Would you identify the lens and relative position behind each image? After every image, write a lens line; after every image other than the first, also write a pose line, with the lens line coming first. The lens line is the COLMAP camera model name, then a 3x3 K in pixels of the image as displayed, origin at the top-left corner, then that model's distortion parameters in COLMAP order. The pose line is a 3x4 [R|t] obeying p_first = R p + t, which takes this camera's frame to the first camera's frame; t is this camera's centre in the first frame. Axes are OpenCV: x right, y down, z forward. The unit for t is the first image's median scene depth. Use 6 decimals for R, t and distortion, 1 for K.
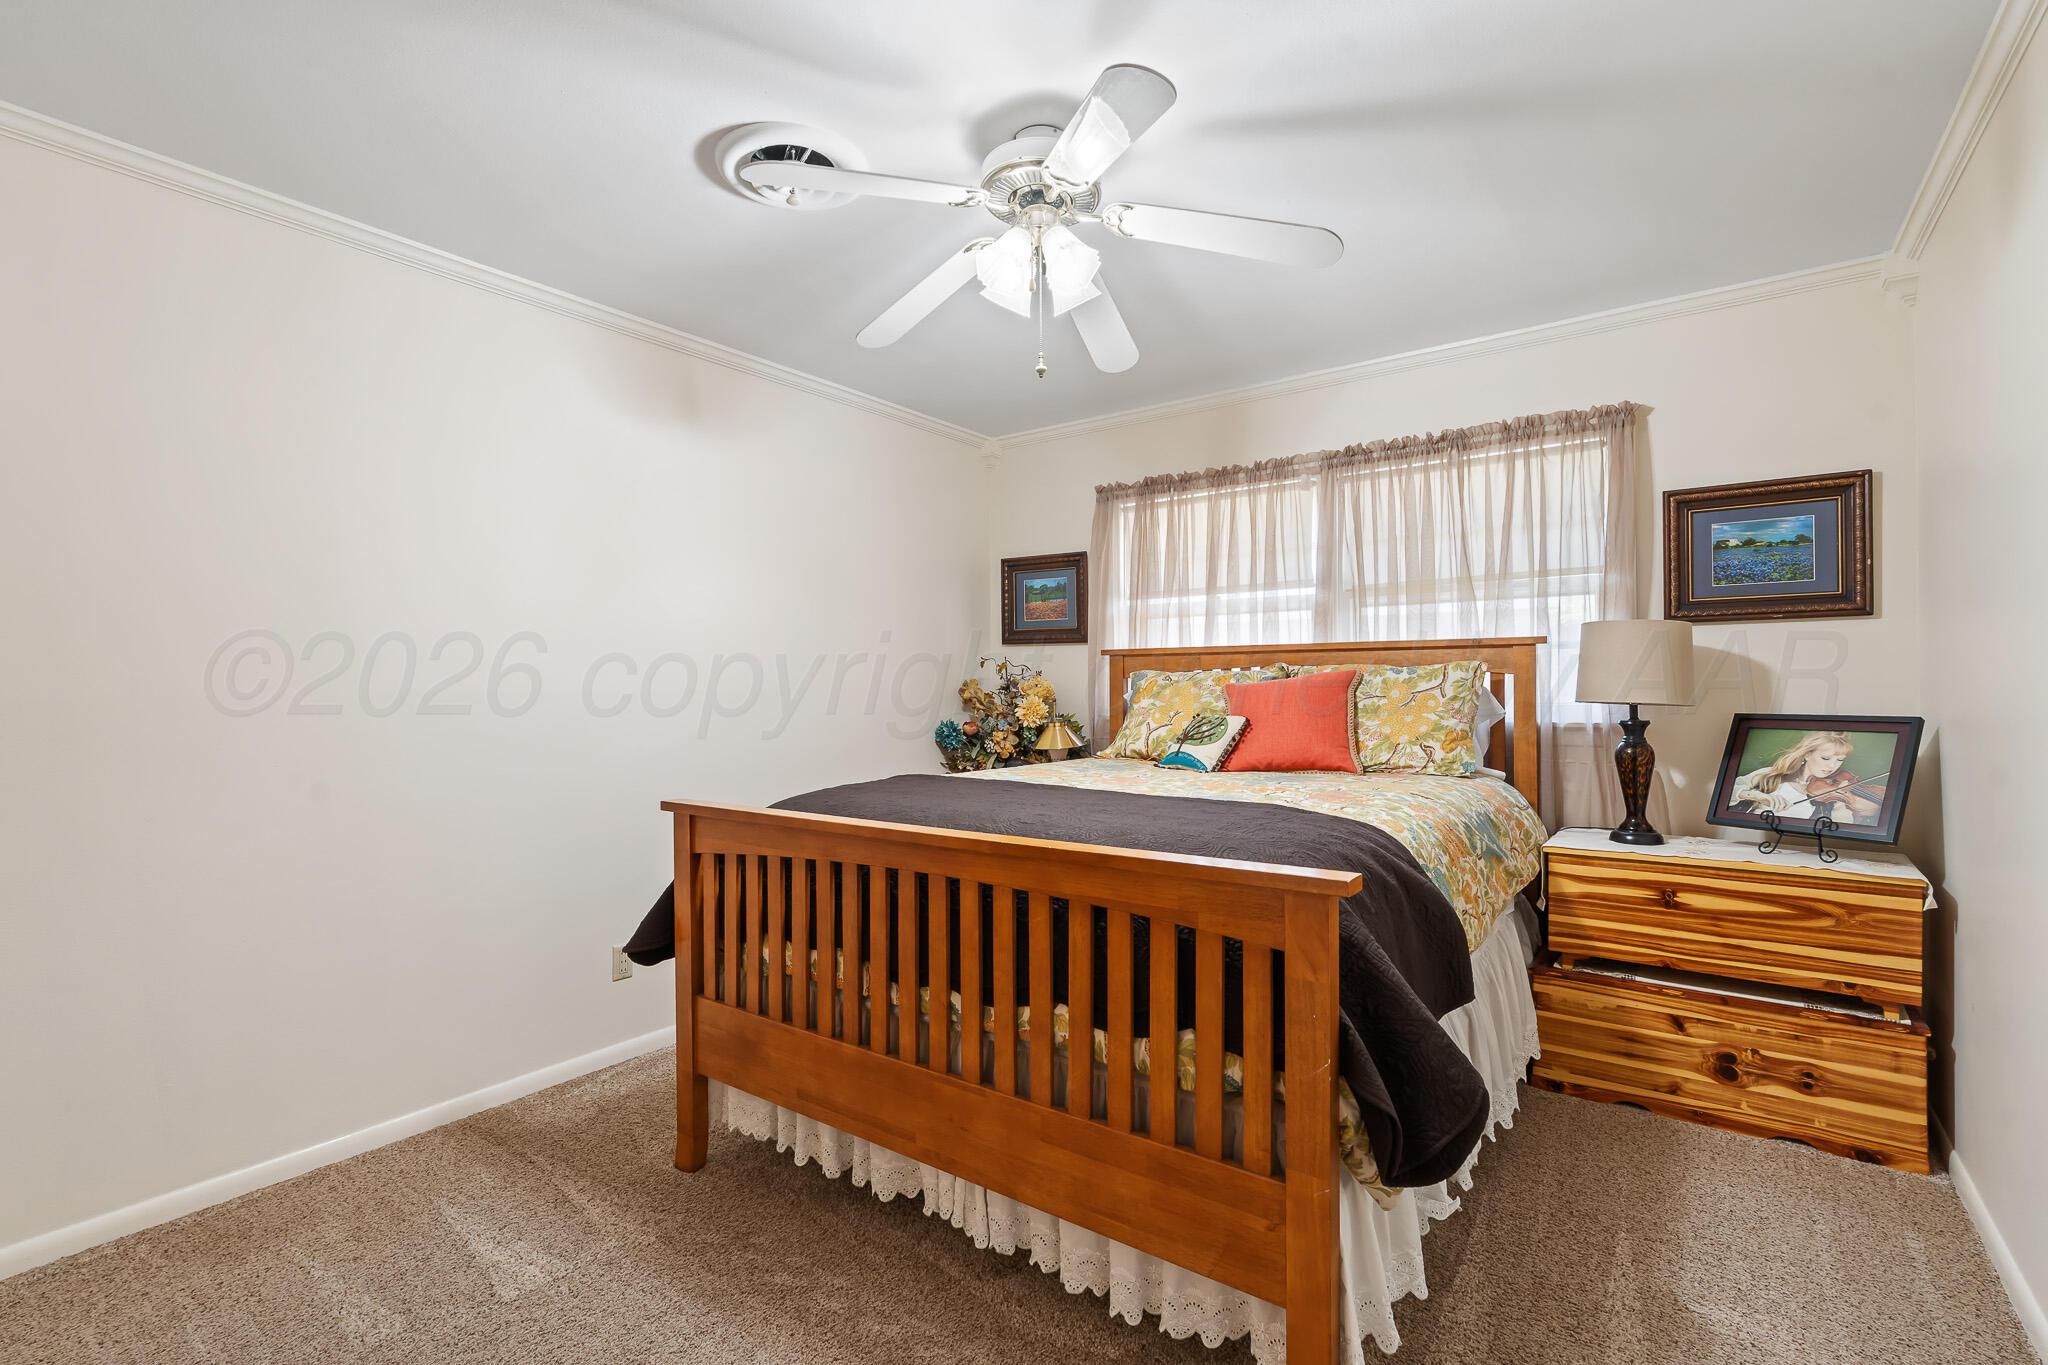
lens RADIAL K [[910.3, 0, 1024.6], [0, 910.3, 666.1], [0, 0, 1]] dist [-0.001445, 0.000282]
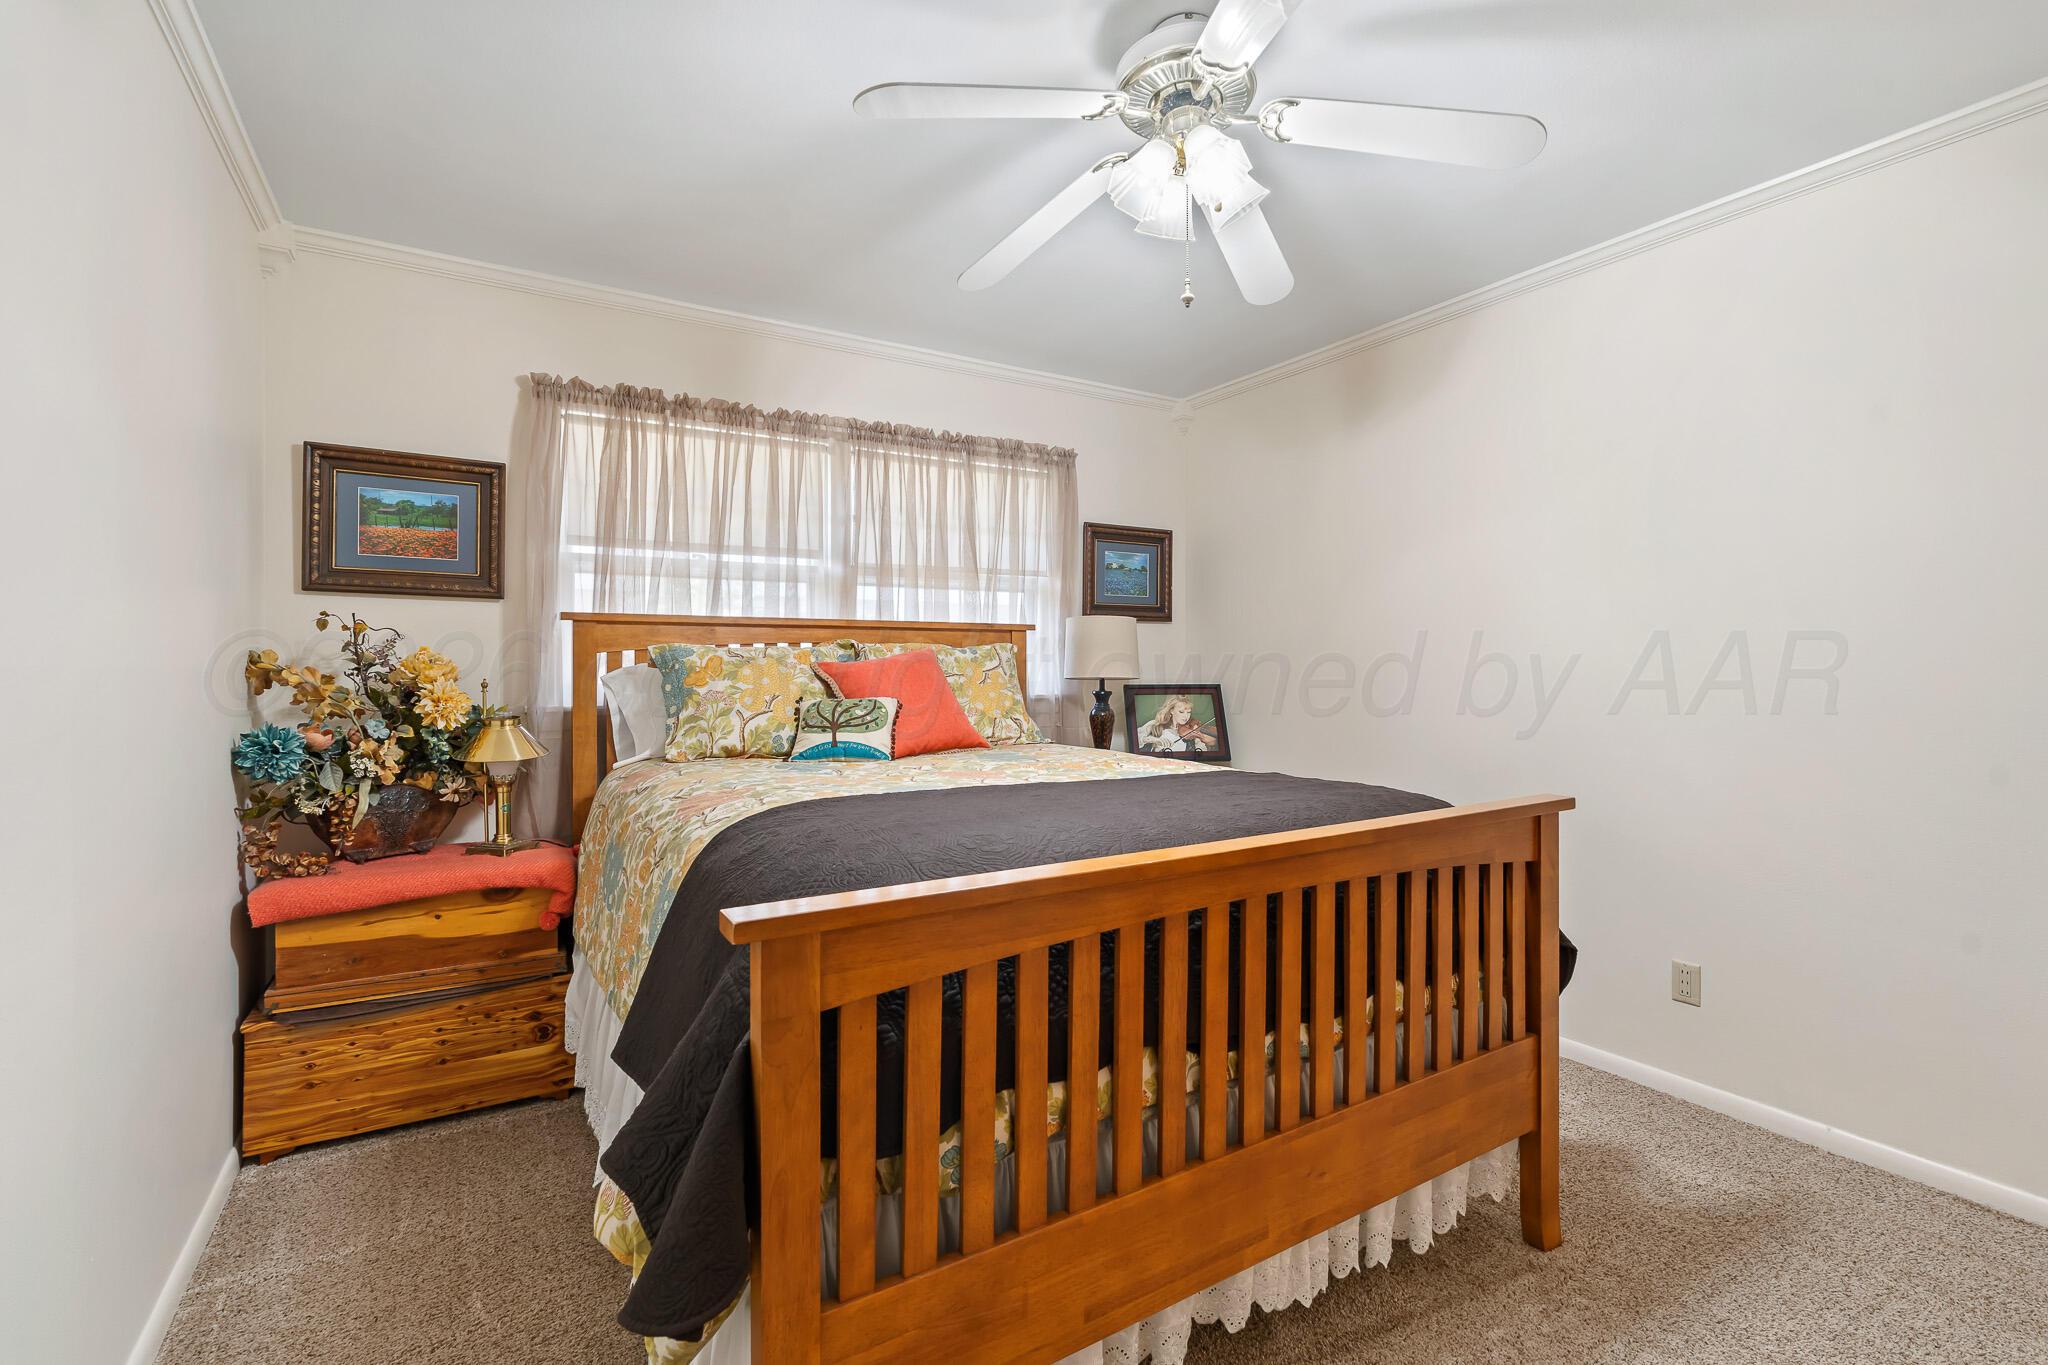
lens RADIAL K [[910.3, 0, 1024.6], [0, 910.3, 666.1], [0, 0, 1]] dist [-0.001445, 0.000282]
pose [[0.392272, 0.000699, 0.919849, -0.496918], [-0.023954, 0.999668, 0.009455, 0.010143], [-0.919537, -0.025743, 0.392159, 0.466667]]
